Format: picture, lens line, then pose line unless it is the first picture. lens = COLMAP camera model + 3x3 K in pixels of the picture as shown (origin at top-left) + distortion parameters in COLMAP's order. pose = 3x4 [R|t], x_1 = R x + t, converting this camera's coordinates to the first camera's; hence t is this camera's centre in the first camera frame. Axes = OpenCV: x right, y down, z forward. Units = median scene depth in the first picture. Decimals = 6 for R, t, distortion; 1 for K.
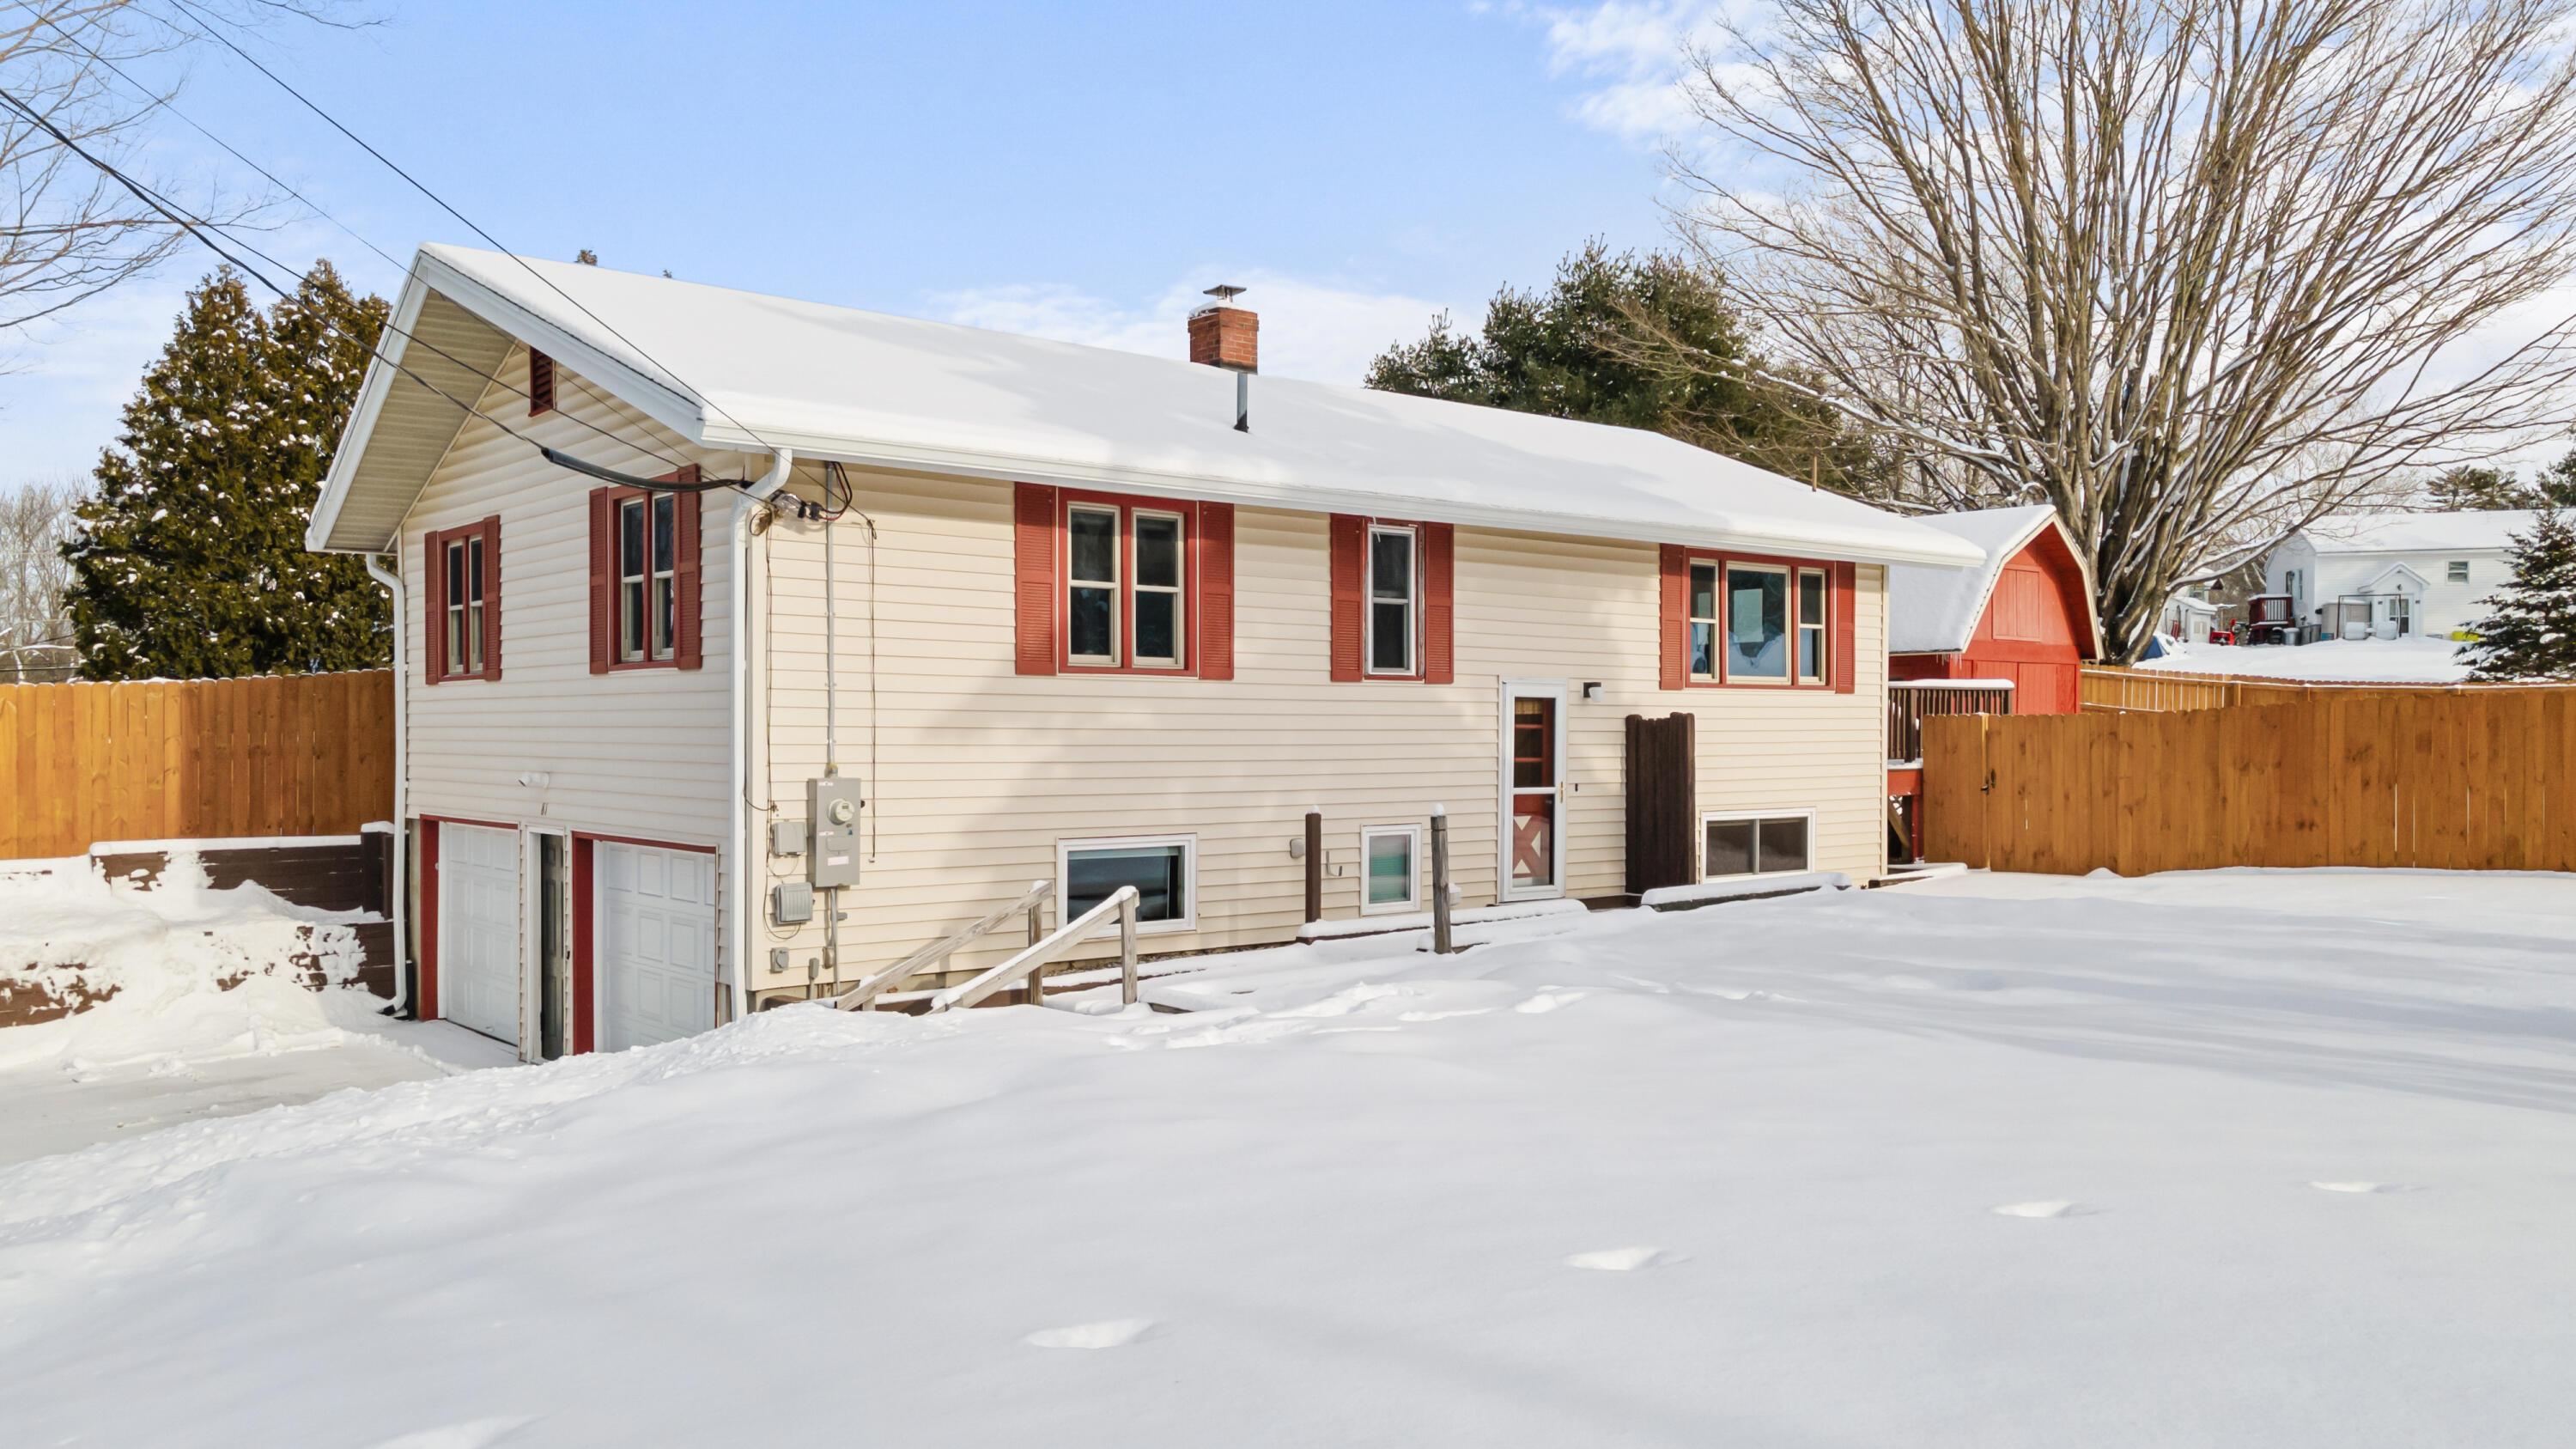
lens RADIAL K [[1857.9, 0, 1285.6], [0, 1857.9, 741.0], [0, 0, 1]] dist [0.039520, -0.002751]
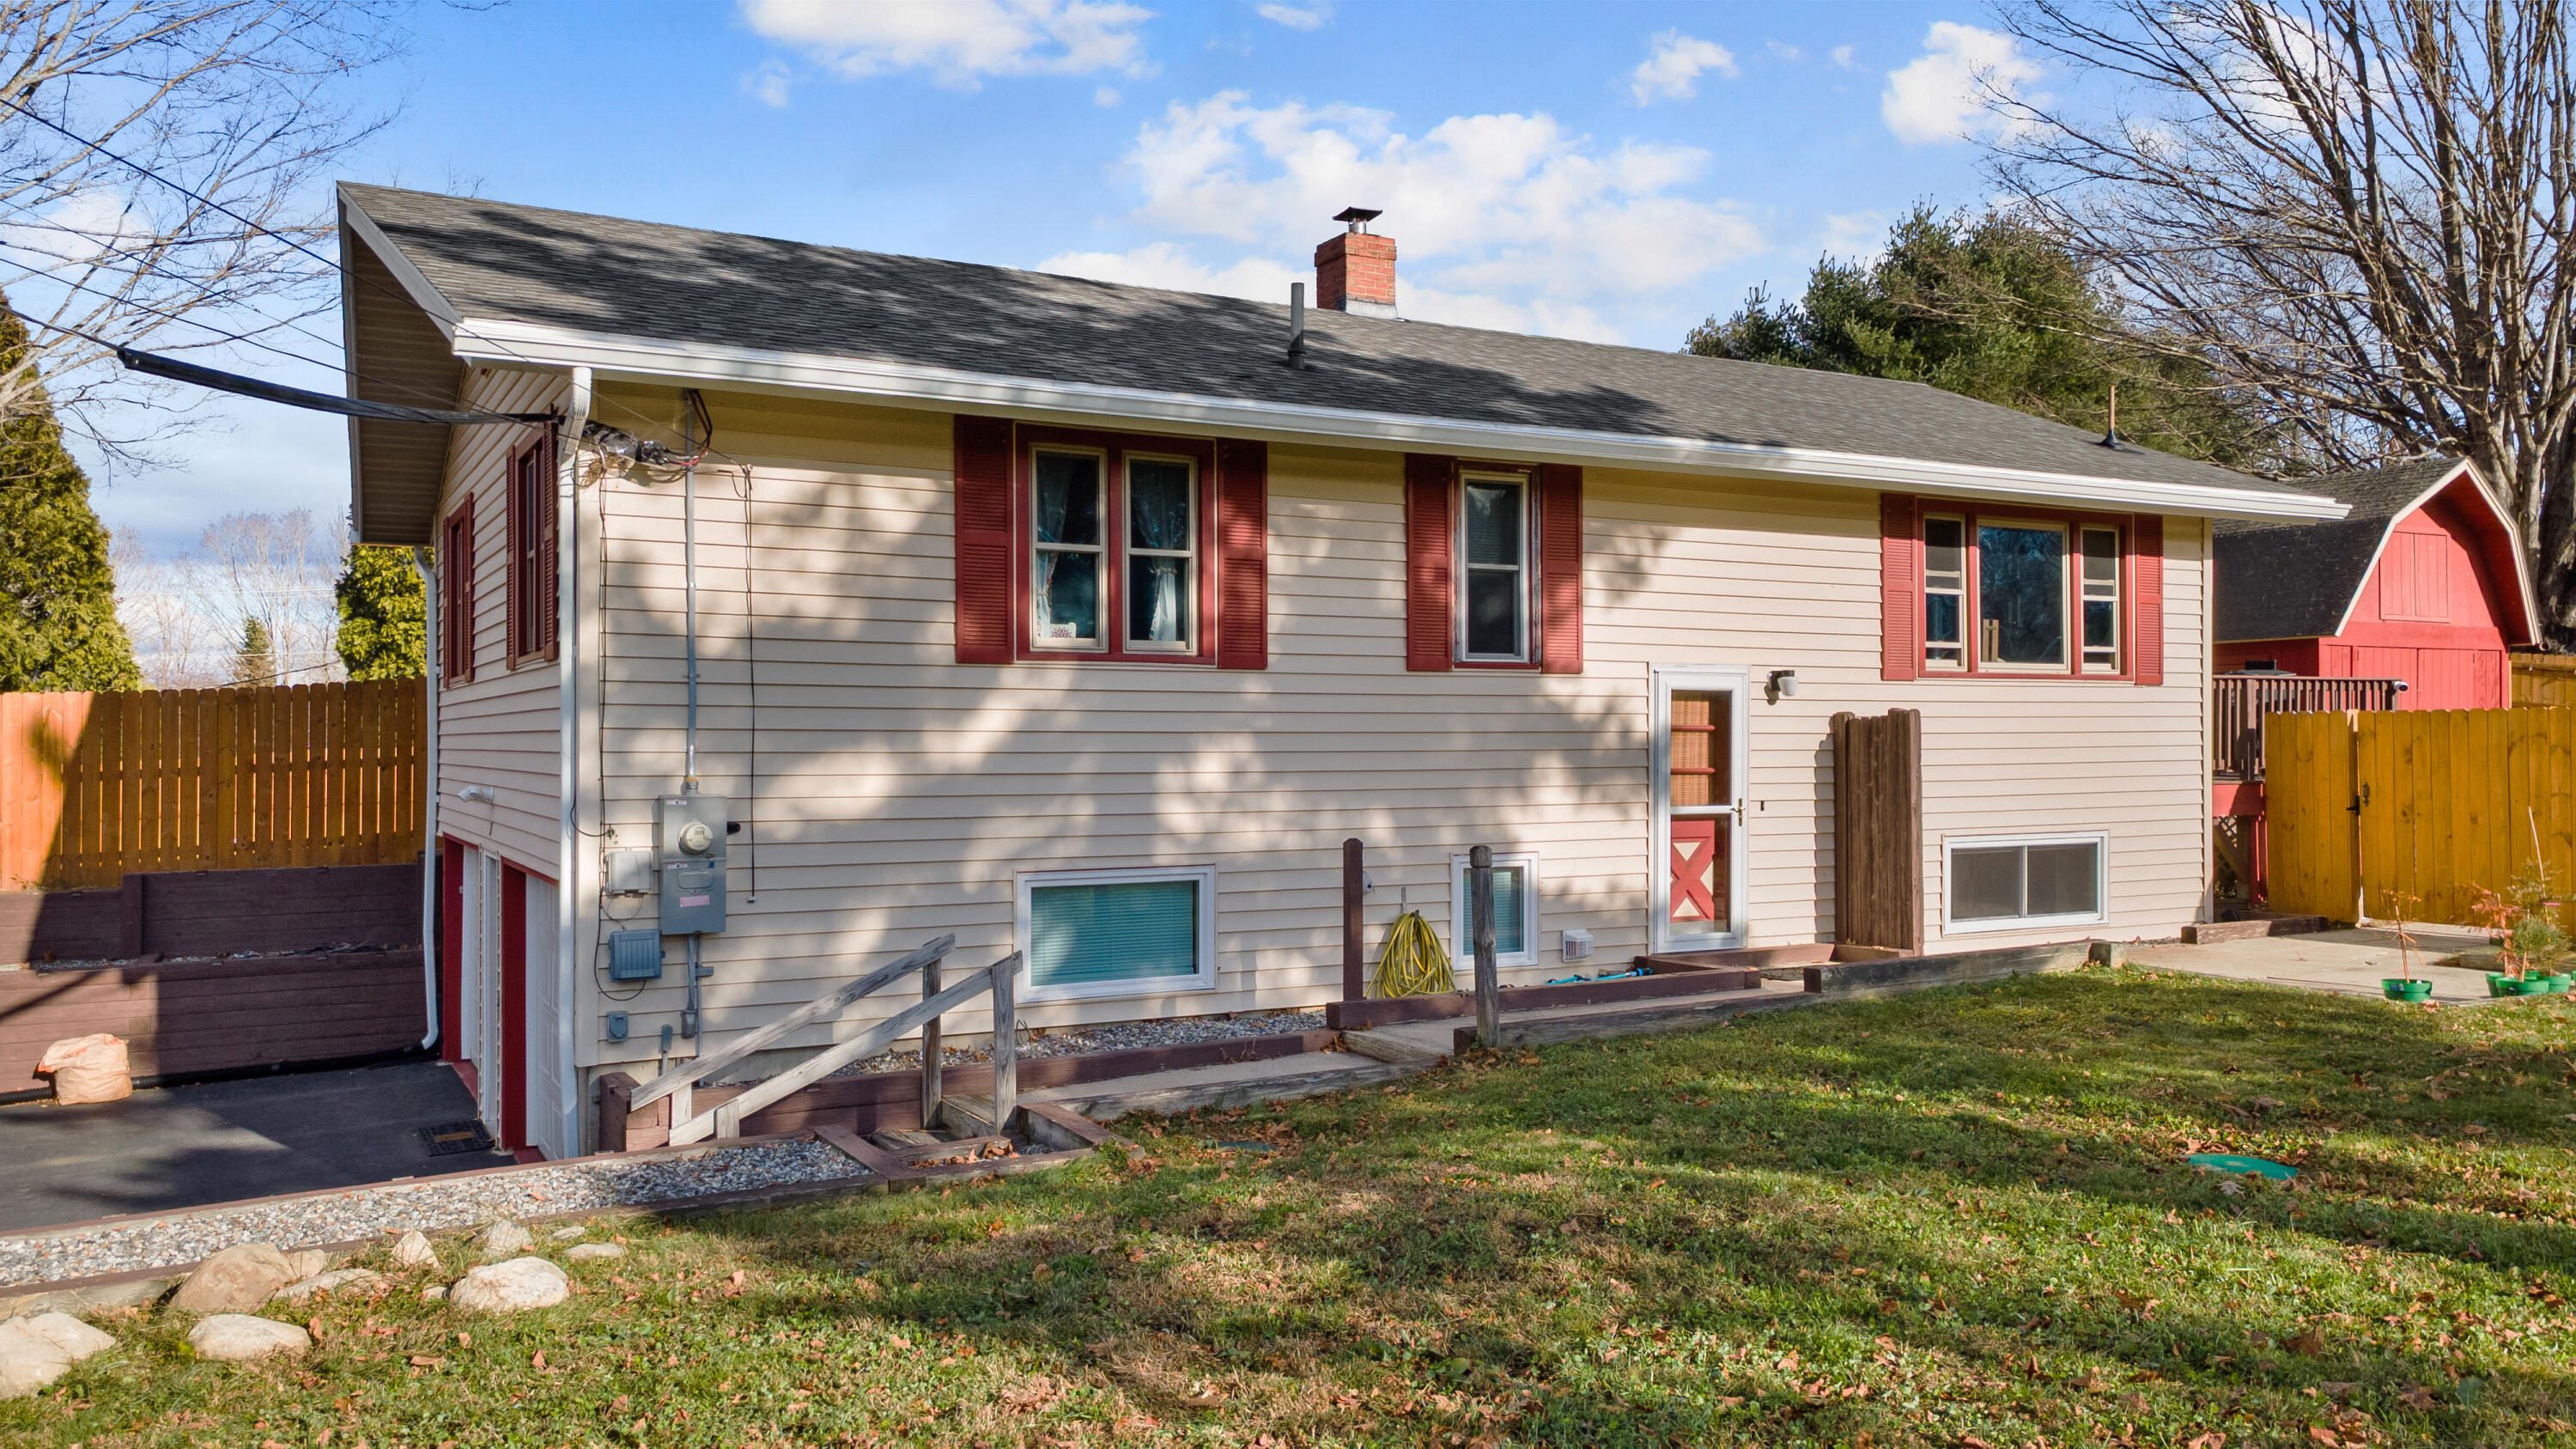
lens RADIAL K [[1854.8, 0, 1288.0], [0, 1854.8, 724.5], [0, 0, 1]] dist [-0.000832, 0.086590]
pose [[0.982986, -0.005719, -0.183594, 0.100537], [0.003012, 0.999883, -0.015023, 0.001884], [0.183658, 0.014214, 0.982887, 0.191776]]
